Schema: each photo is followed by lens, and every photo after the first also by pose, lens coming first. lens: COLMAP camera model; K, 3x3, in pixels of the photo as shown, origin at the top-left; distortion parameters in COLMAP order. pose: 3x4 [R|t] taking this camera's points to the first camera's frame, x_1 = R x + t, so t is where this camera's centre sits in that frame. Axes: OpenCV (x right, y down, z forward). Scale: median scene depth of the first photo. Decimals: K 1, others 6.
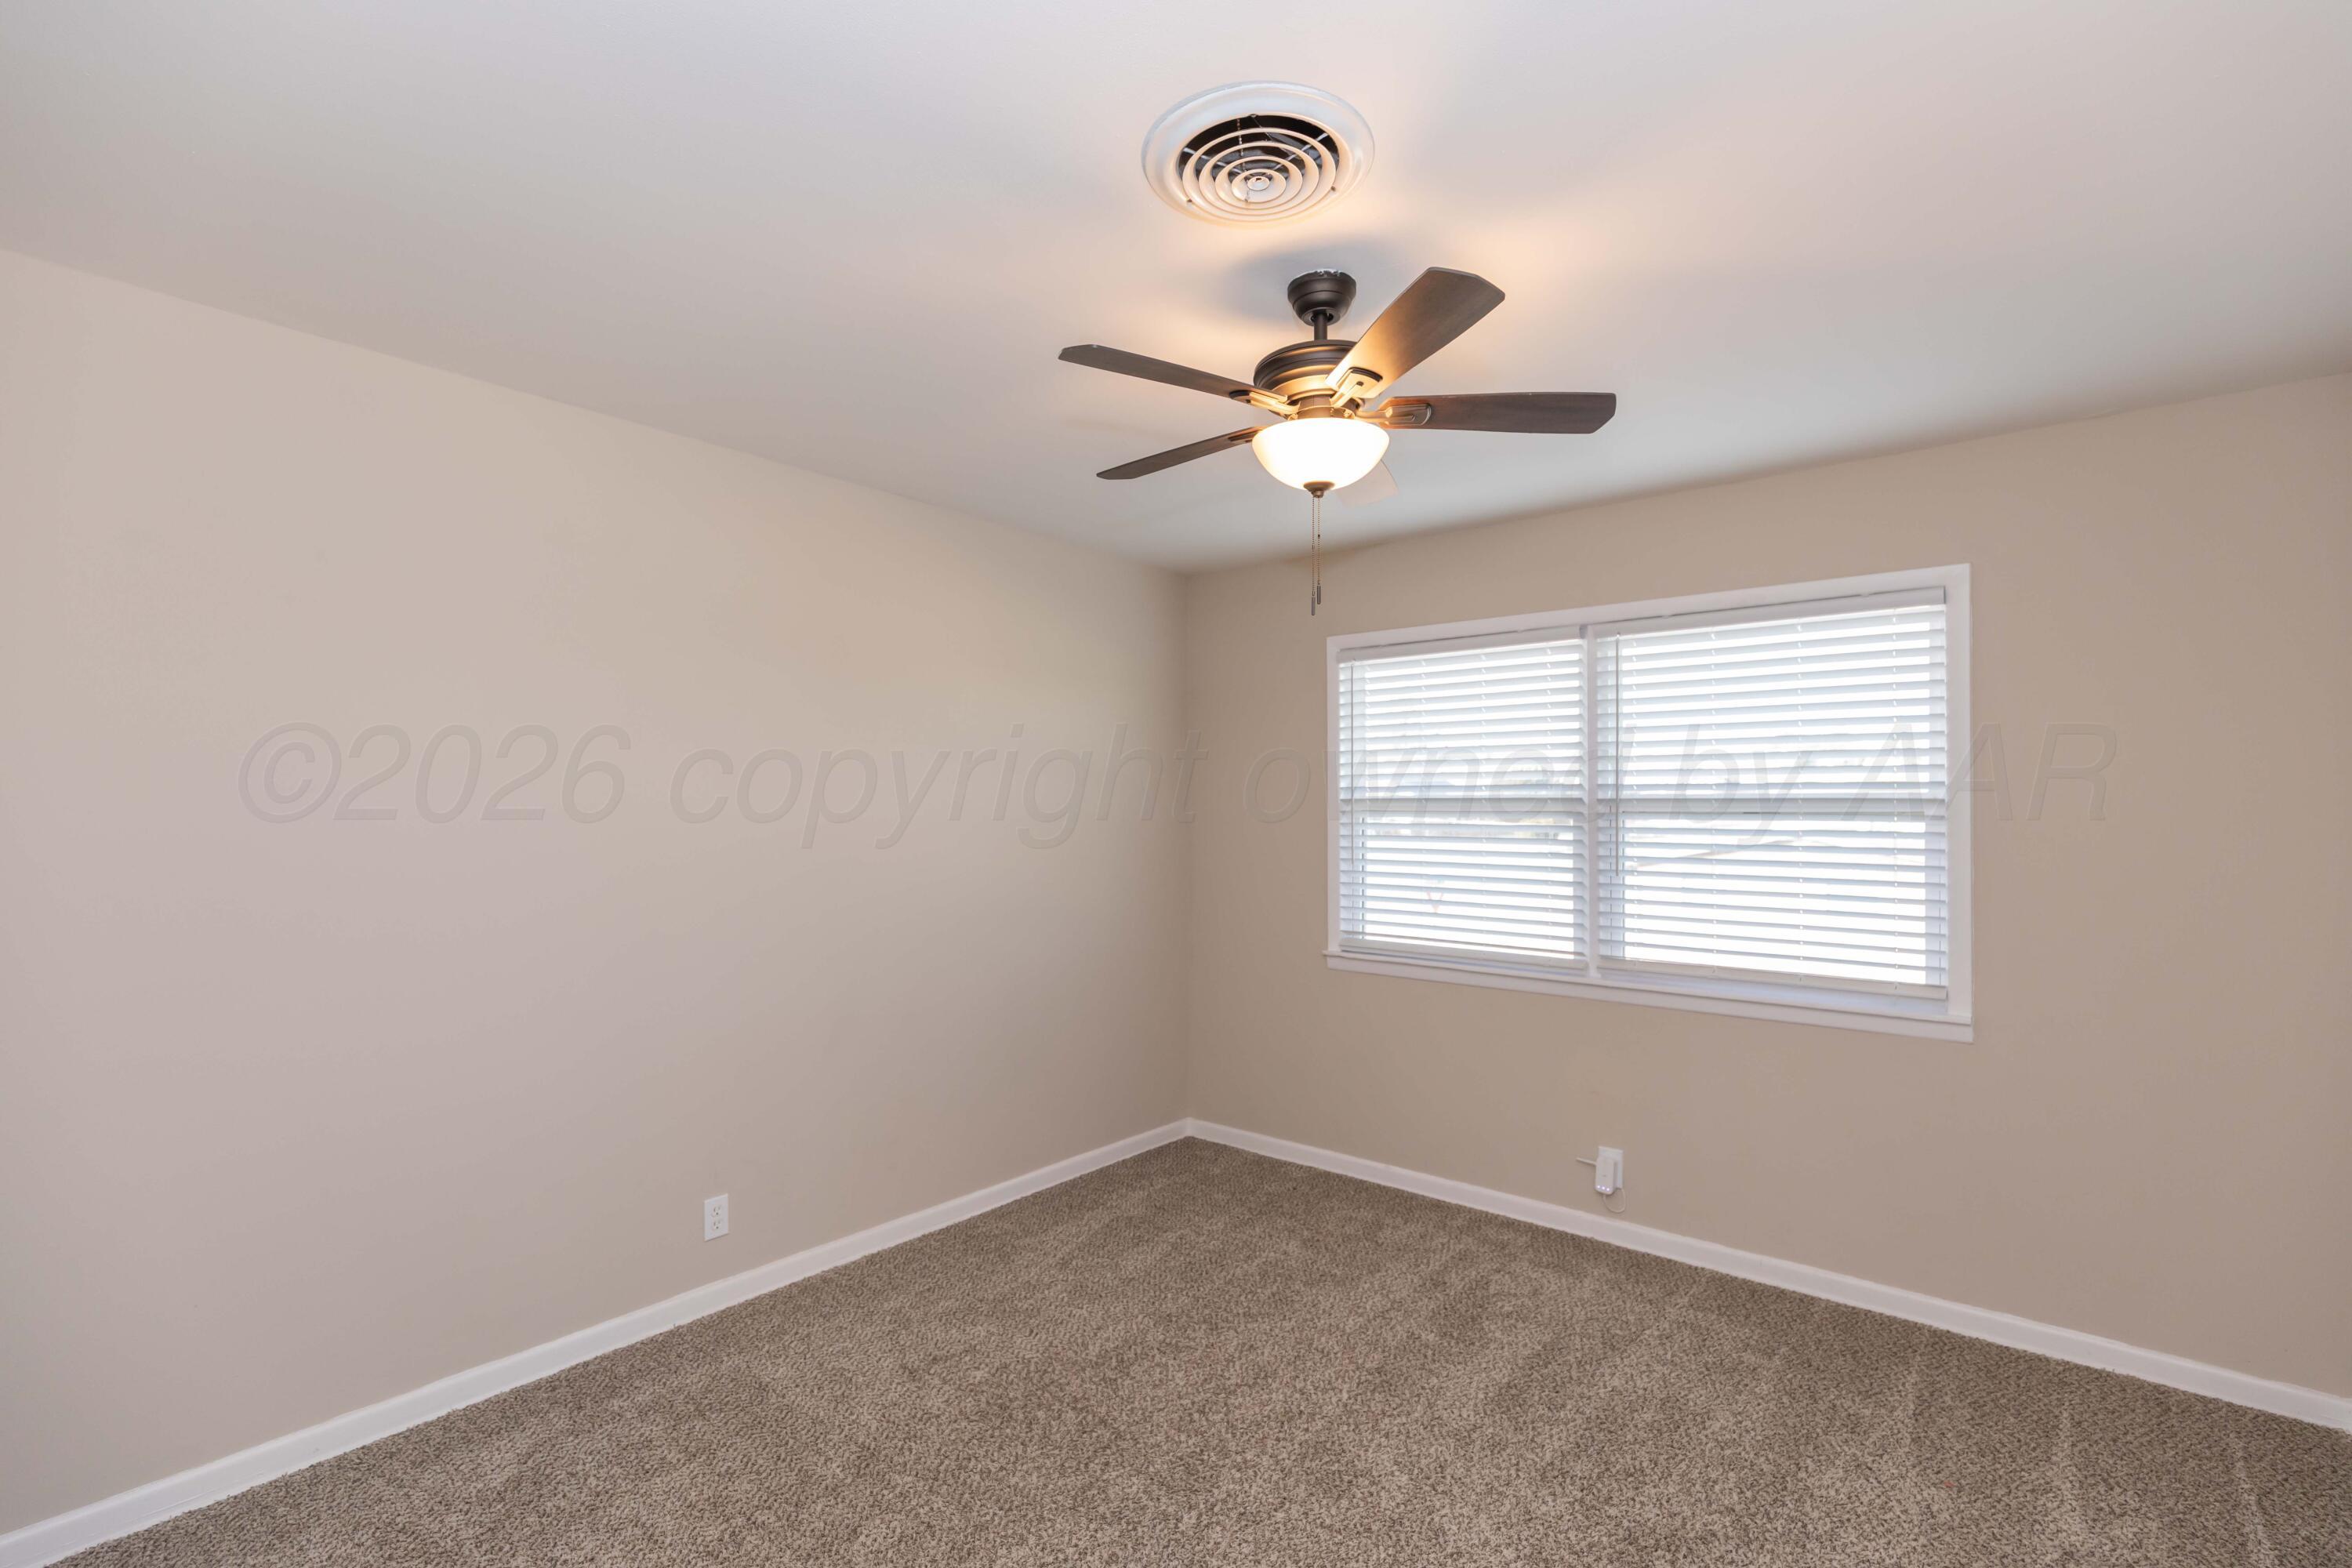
lens RADIAL K [[994.0, 0, 1163.8], [0, 994.0, 810.7], [0, 0, 1]] dist [-0.001545, -0.000043]
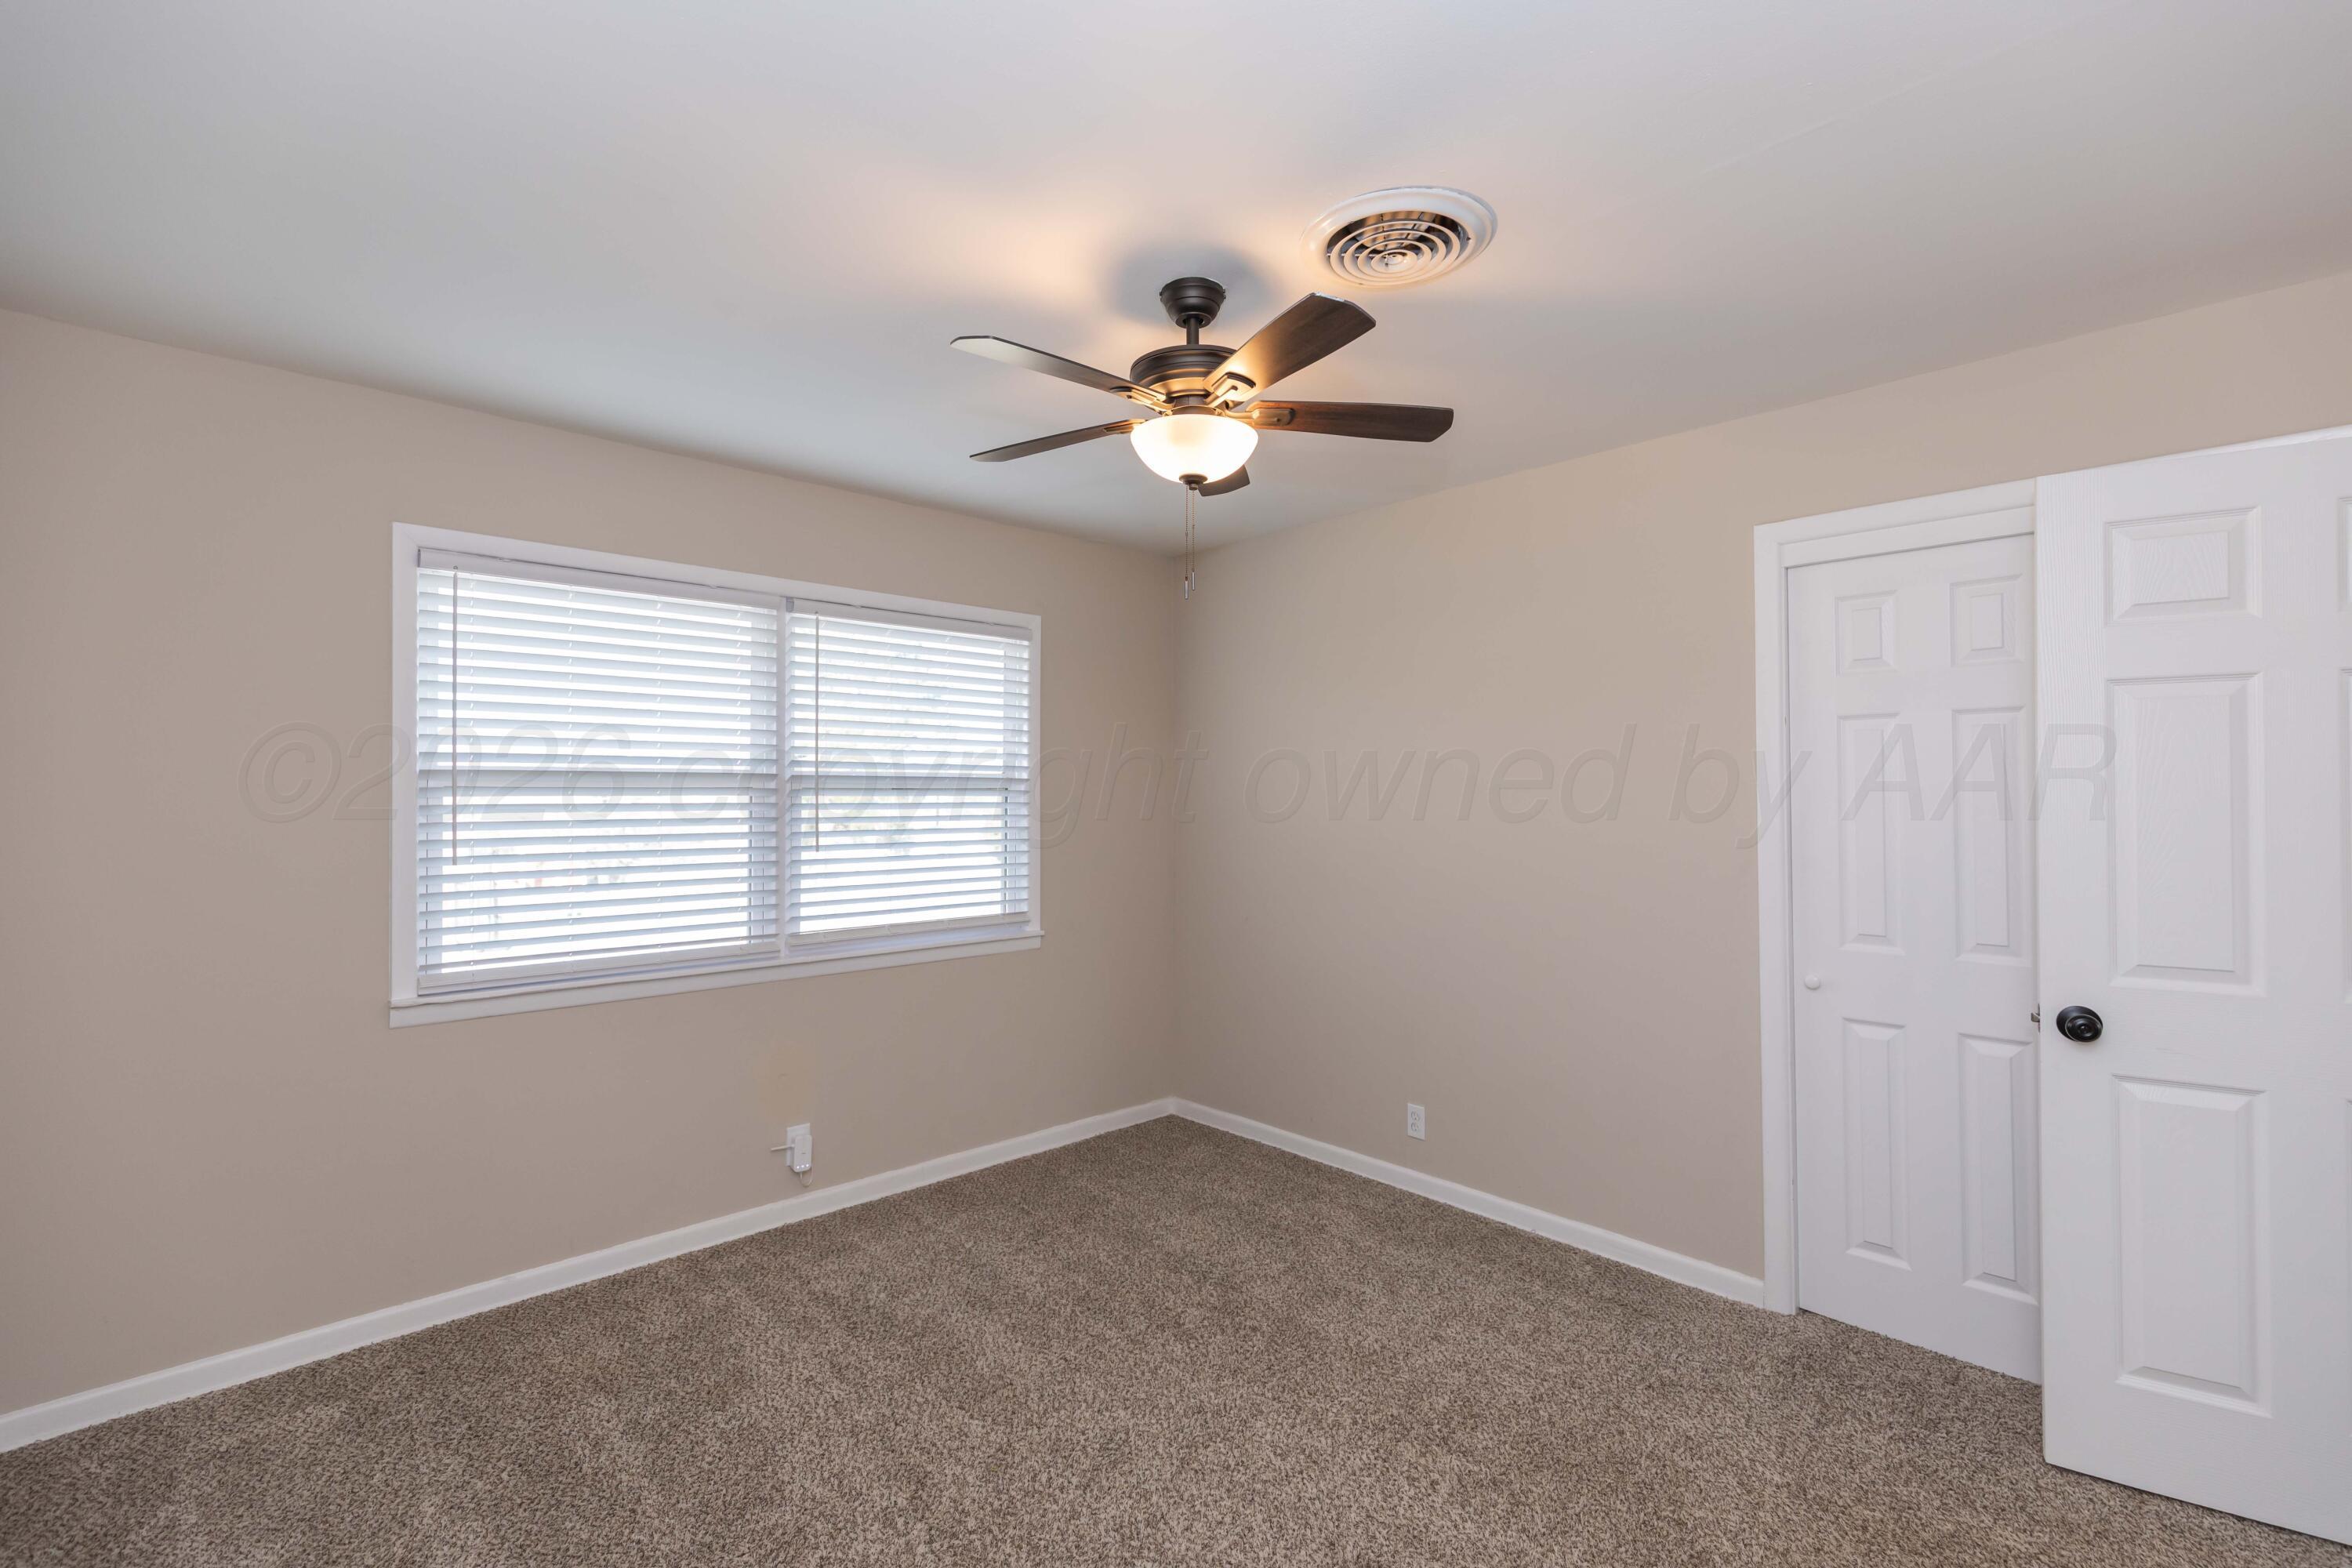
lens RADIAL K [[1040.3, 0, 1169.6], [0, 1040.3, 782.4], [0, 0, 1]] dist [0.012014, -0.000003]
pose [[0.157903, 0.000801, 0.987454, -0.560713], [-0.003187, 0.999995, -0.000302, -0.006099], [-0.987450, -0.003099, 0.157904, 0.497609]]
